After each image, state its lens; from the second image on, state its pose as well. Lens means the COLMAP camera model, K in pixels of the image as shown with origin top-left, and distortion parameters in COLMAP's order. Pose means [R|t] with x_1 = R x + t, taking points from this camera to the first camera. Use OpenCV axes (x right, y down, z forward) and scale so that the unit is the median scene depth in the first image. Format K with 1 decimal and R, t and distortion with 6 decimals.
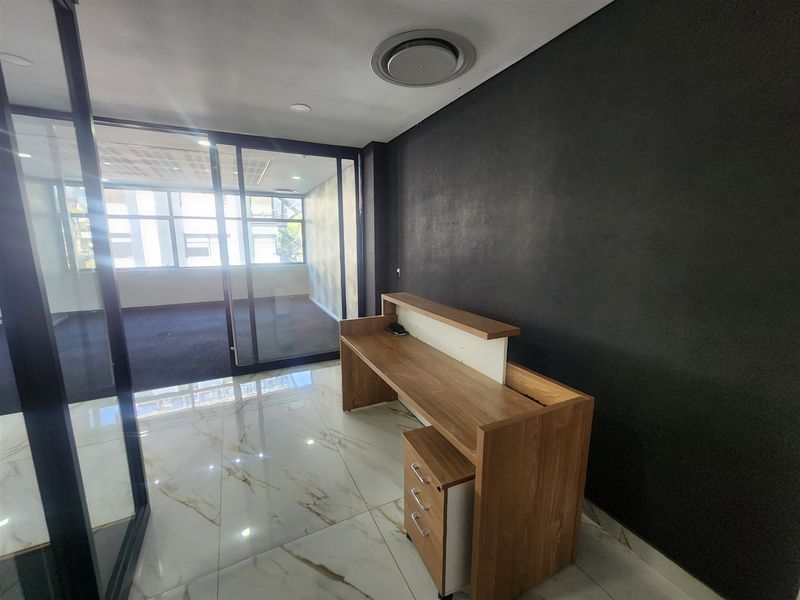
lens RADIAL K [[334.9, 0, 395.7], [0, 334.9, 300.7], [0, 0, 1]] dist [0.001577, 0.000227]
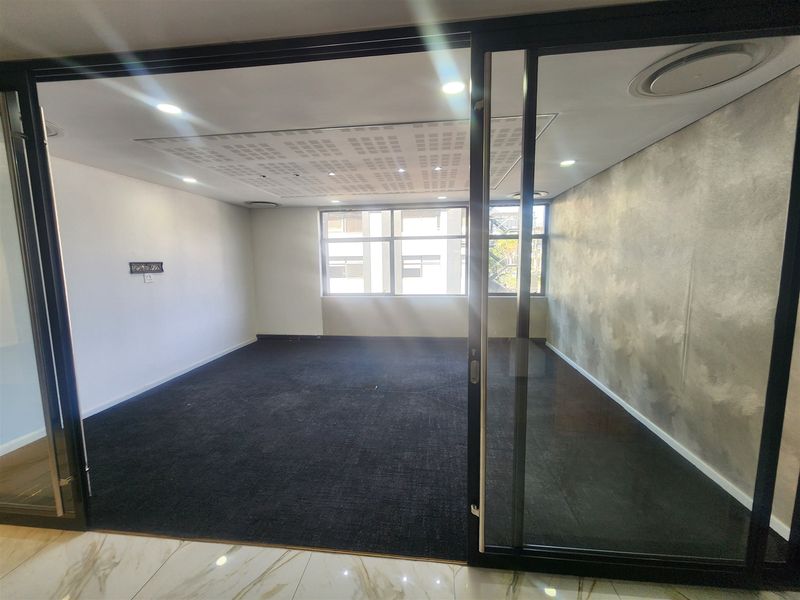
lens RADIAL K [[334.9, 0, 395.7], [0, 334.9, 300.7], [0, 0, 1]] dist [0.001577, 0.000227]
pose [[0.840393, 0.056393, -0.539036, -0.166462], [-0.087257, 0.995676, -0.031873, -0.054063], [0.534908, 0.073821, 0.841679, 0.258678]]
